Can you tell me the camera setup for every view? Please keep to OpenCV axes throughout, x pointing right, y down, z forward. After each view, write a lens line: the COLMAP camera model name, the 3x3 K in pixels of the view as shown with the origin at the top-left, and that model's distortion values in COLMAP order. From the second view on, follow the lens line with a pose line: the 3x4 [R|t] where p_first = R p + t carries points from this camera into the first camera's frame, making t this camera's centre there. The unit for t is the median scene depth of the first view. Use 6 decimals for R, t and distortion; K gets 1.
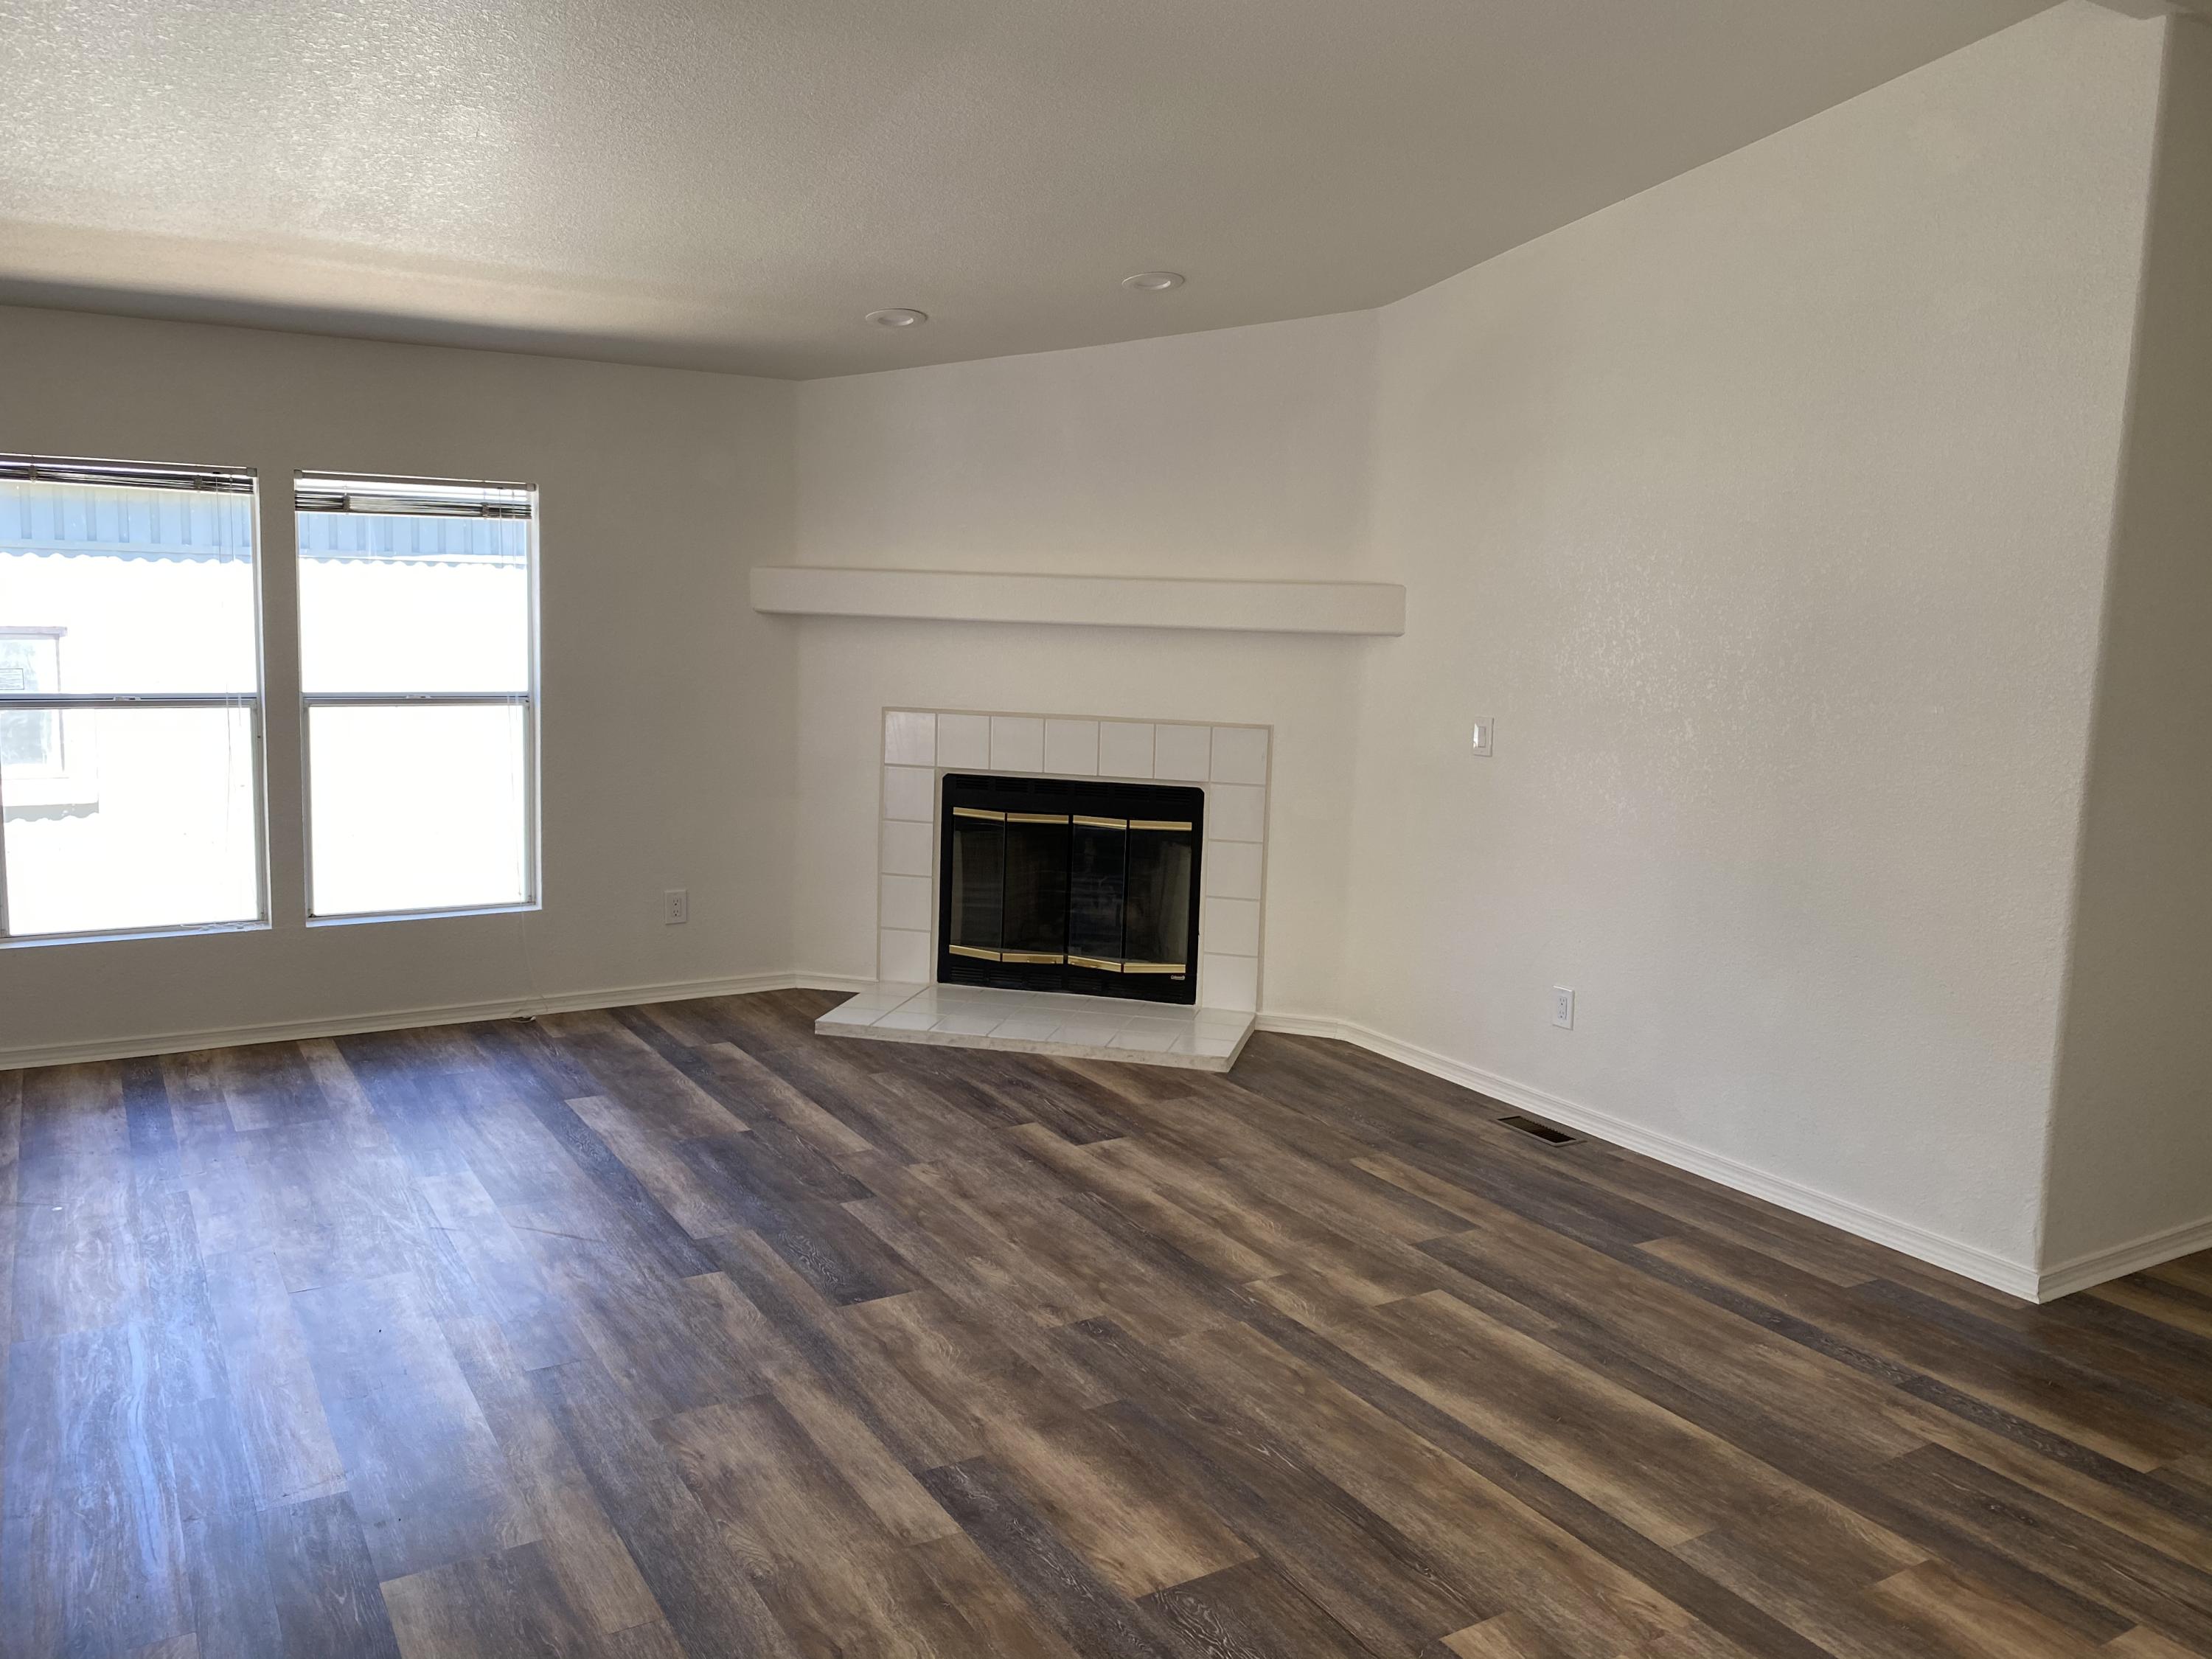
lens RADIAL K [[1687.9, 0, 1124.2], [0, 1687.9, 821.3], [0, 0, 1]] dist [0.058000, -0.056604]
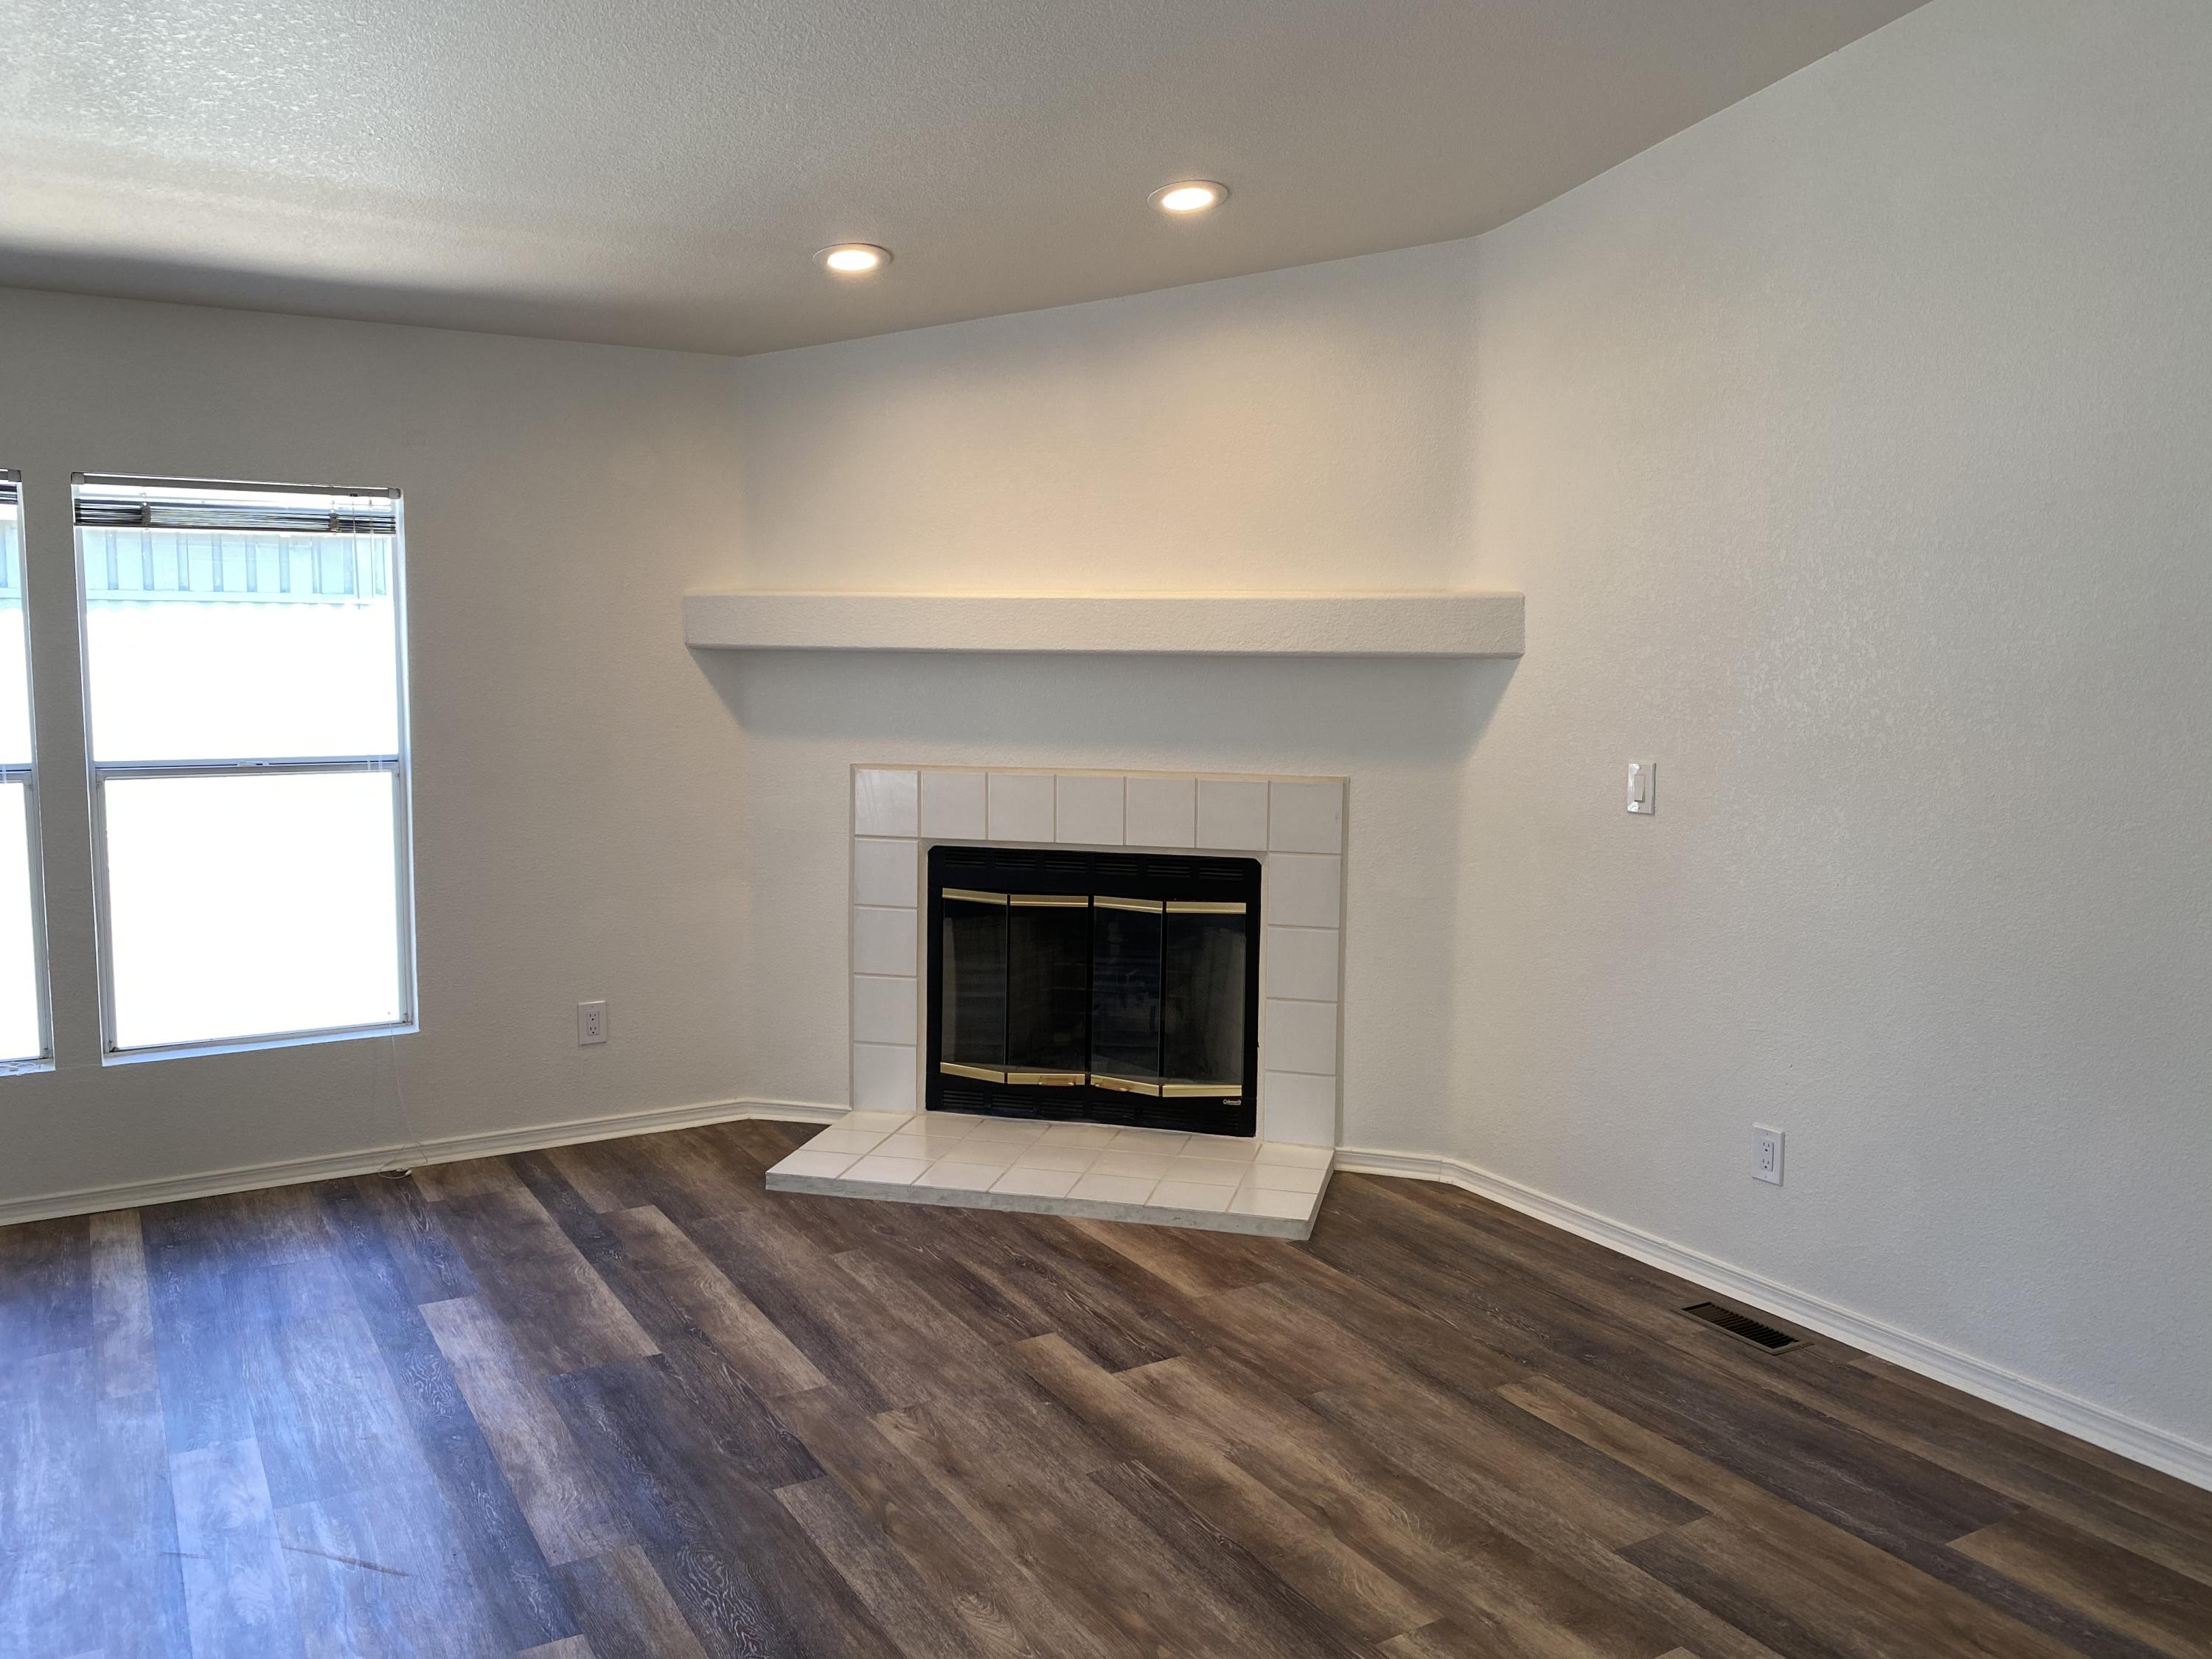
lens RADIAL K [[1698.9, 0, 1108.1], [0, 1698.9, 837.3], [0, 0, 1]] dist [0.003947, -0.009570]
pose [[0.999681, -0.019593, -0.015959, -0.013122], [0.019297, 0.999643, -0.018464, -0.020200], [0.016315, 0.018150, 0.999702, 0.261729]]
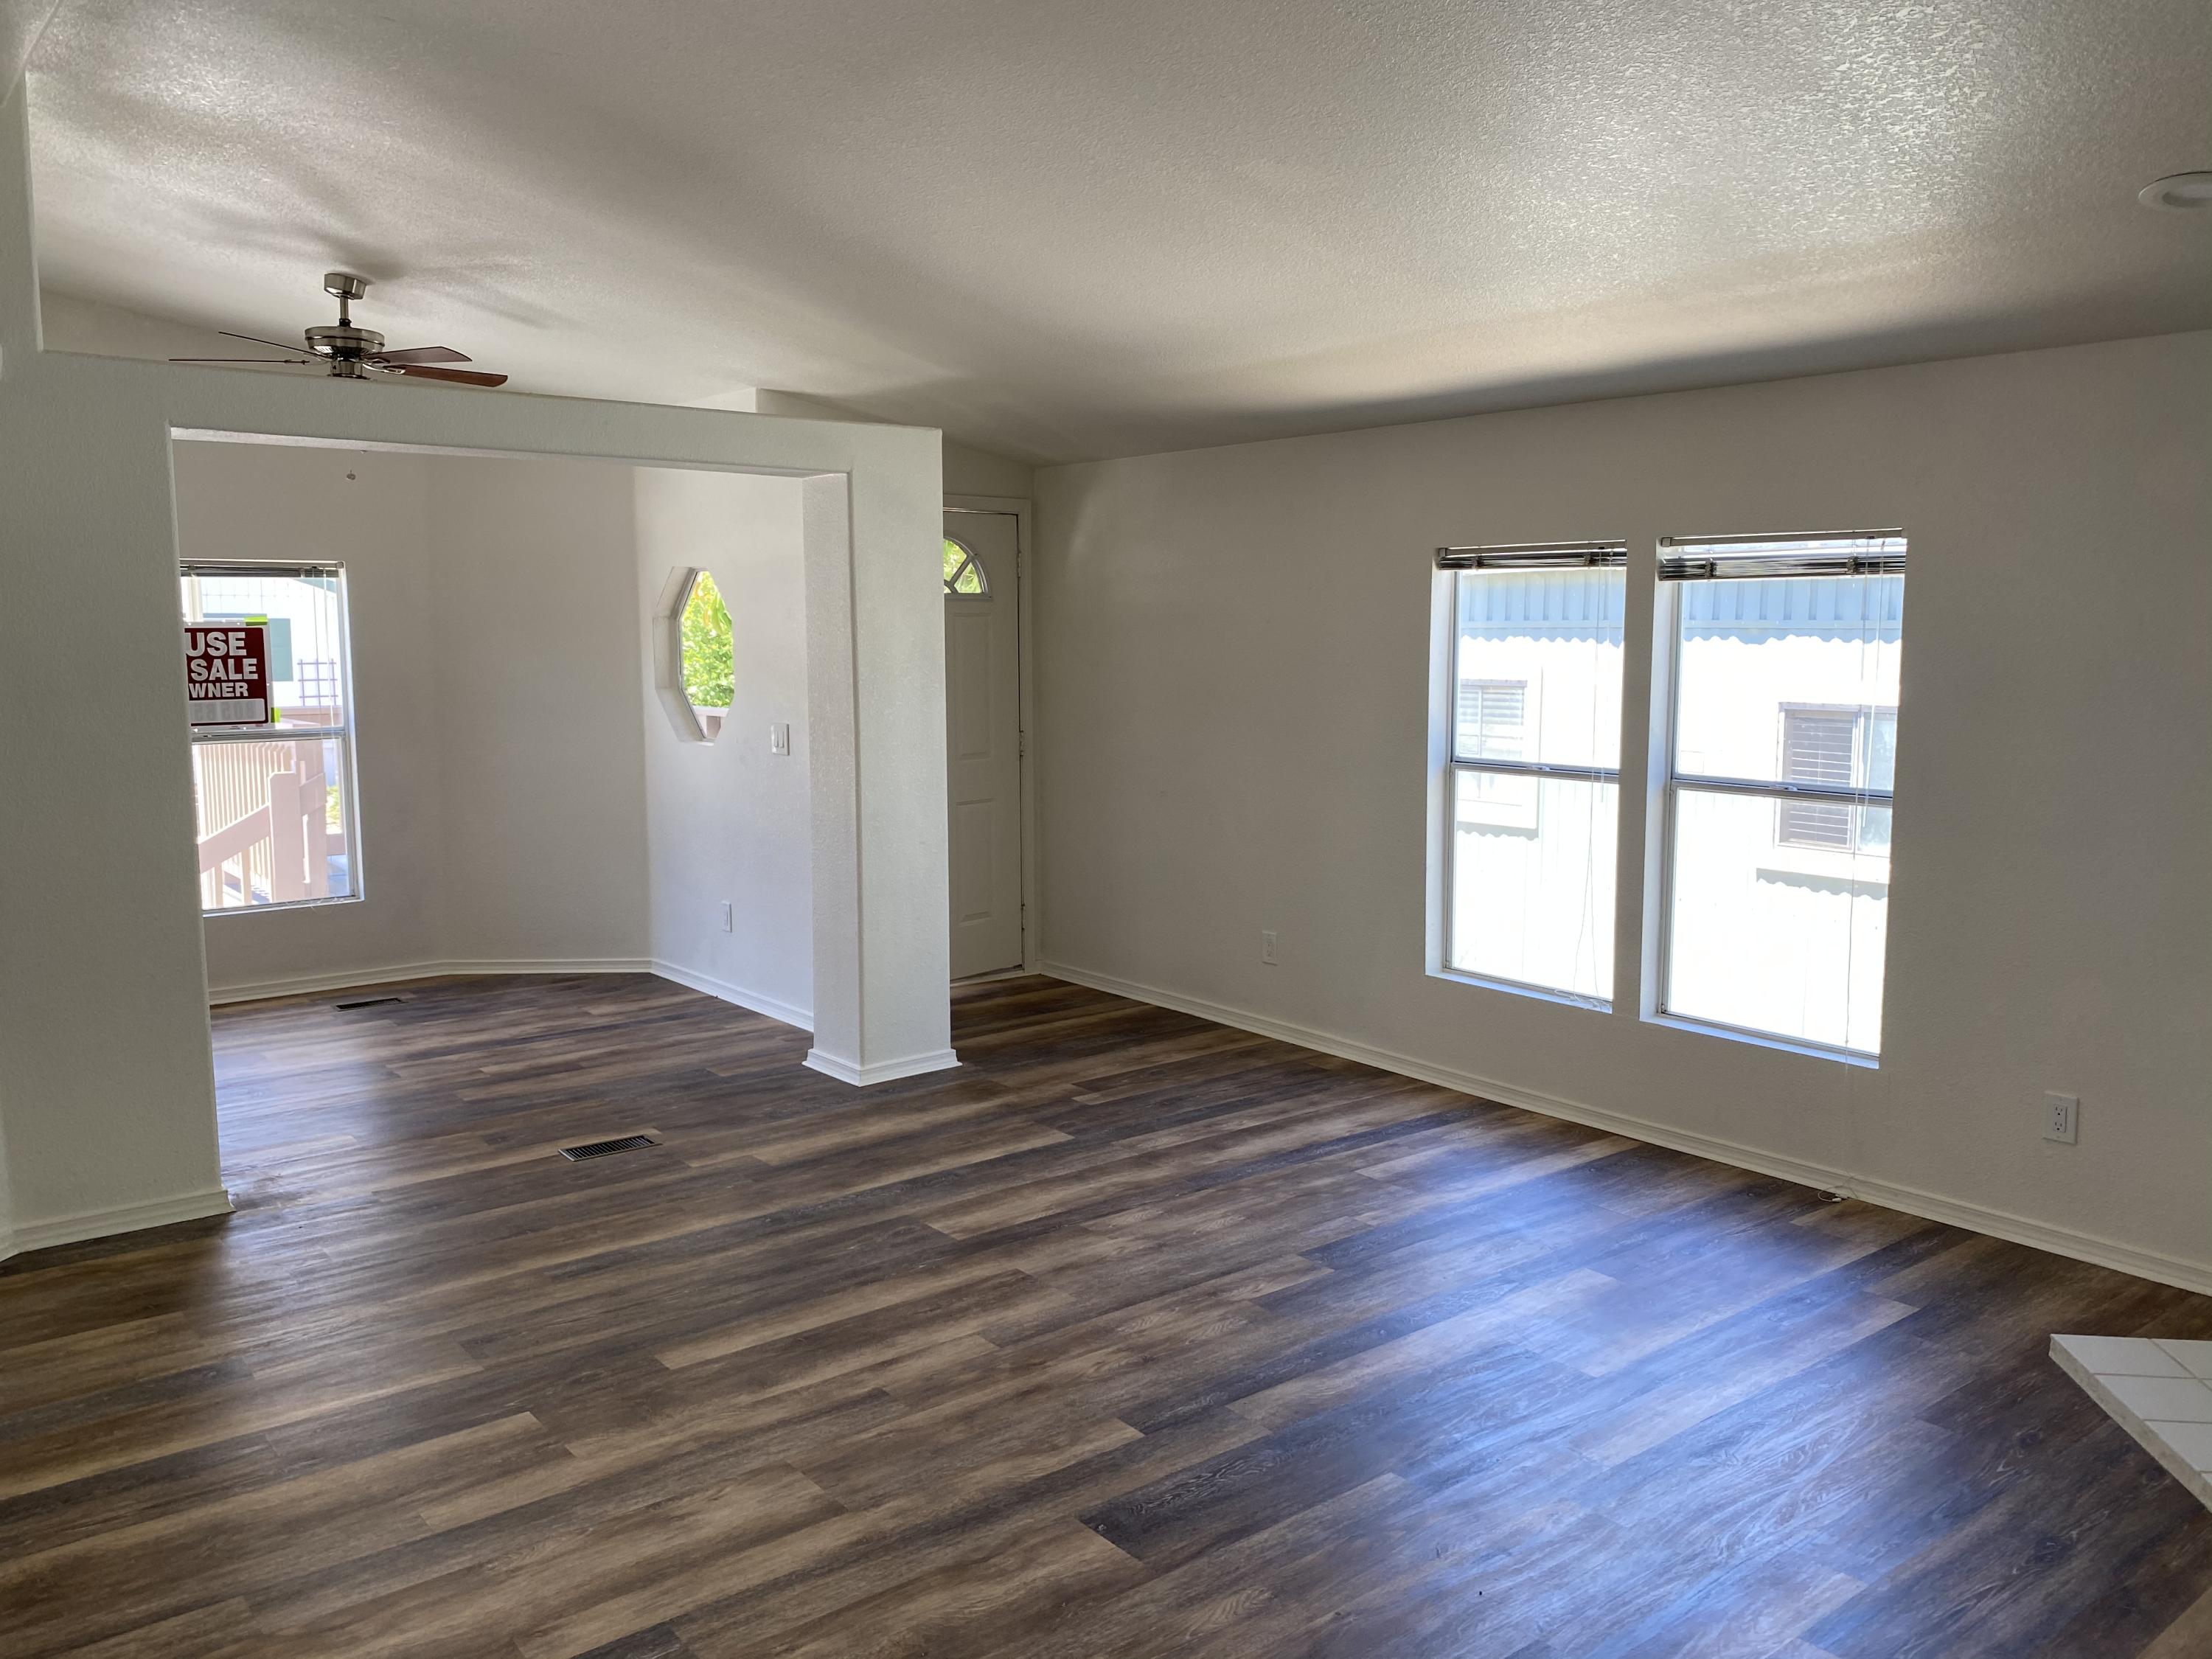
lens RADIAL K [[1727.5, 0, 1109.6], [0, 1727.5, 804.3], [0, 0, 1]] dist [0.009640, 0.002197]
pose [[0.124192, 0.072743, -0.989588, 0.465542], [-0.137740, 0.988917, 0.055407, -0.075634], [0.982652, 0.129425, 0.132835, 0.629200]]
